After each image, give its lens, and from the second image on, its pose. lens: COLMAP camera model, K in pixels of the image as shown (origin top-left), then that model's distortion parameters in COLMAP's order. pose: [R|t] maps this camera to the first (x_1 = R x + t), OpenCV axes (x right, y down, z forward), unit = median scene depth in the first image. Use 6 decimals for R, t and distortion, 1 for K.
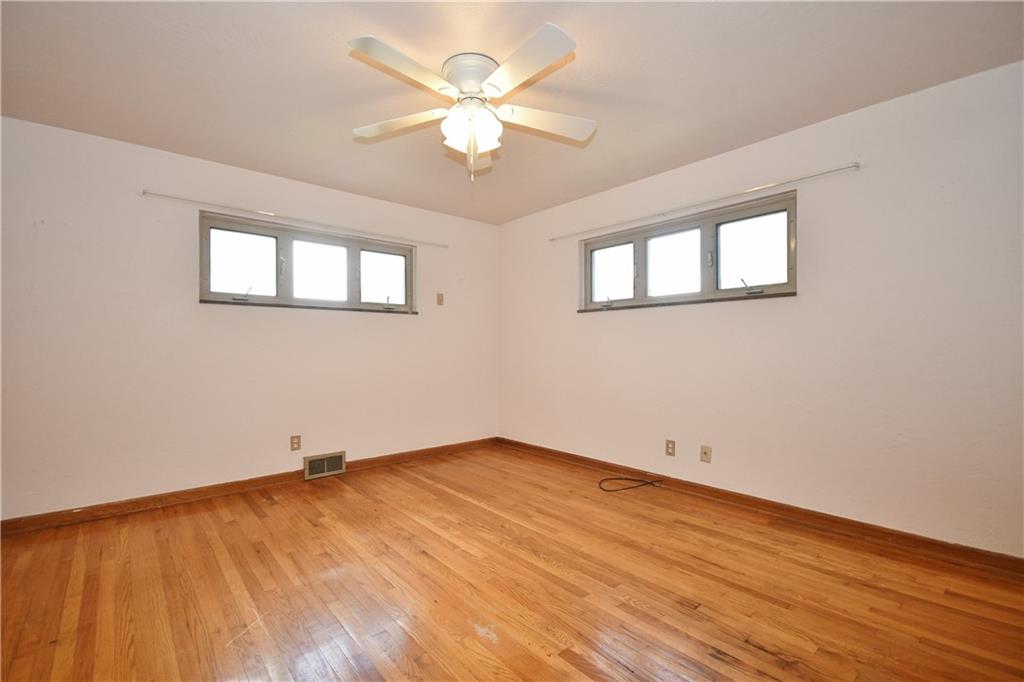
lens RADIAL K [[453.5, 0, 511.8], [0, 453.5, 344.6], [0, 0, 1]] dist [-0.008977, -0.001979]
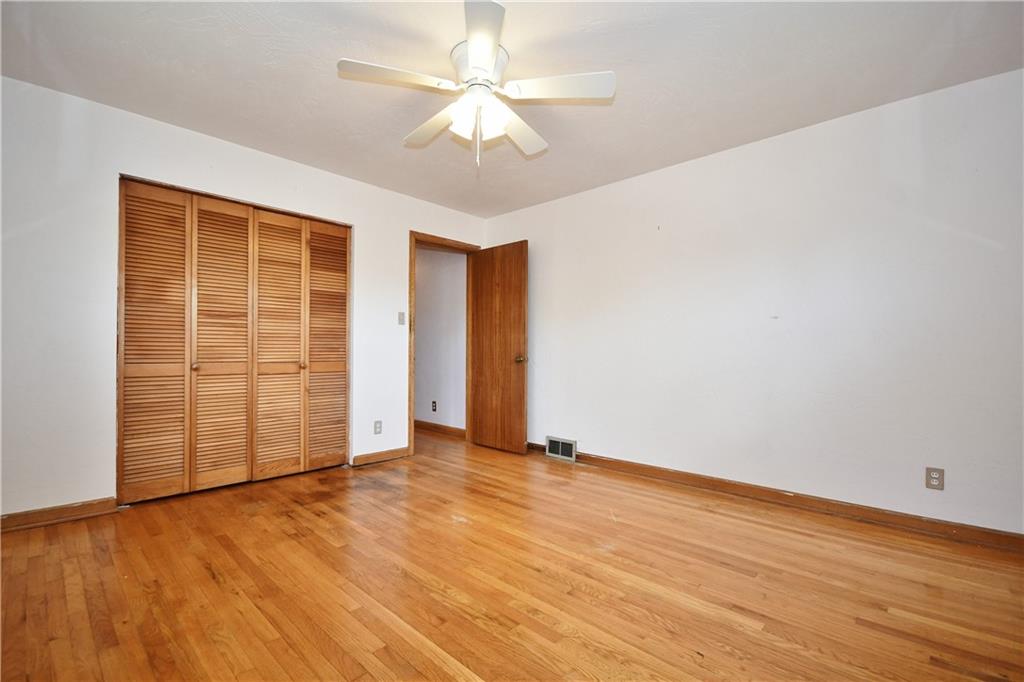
lens RADIAL K [[453.5, 0, 512.5], [0, 453.5, 345.0], [0, 0, 1]] dist [-0.008977, -0.001979]
pose [[-0.995510, -0.005372, -0.094500, -0.065013], [-0.004051, 0.999892, -0.014158, 0.047662], [0.094566, -0.013712, -0.995424, 1.878541]]
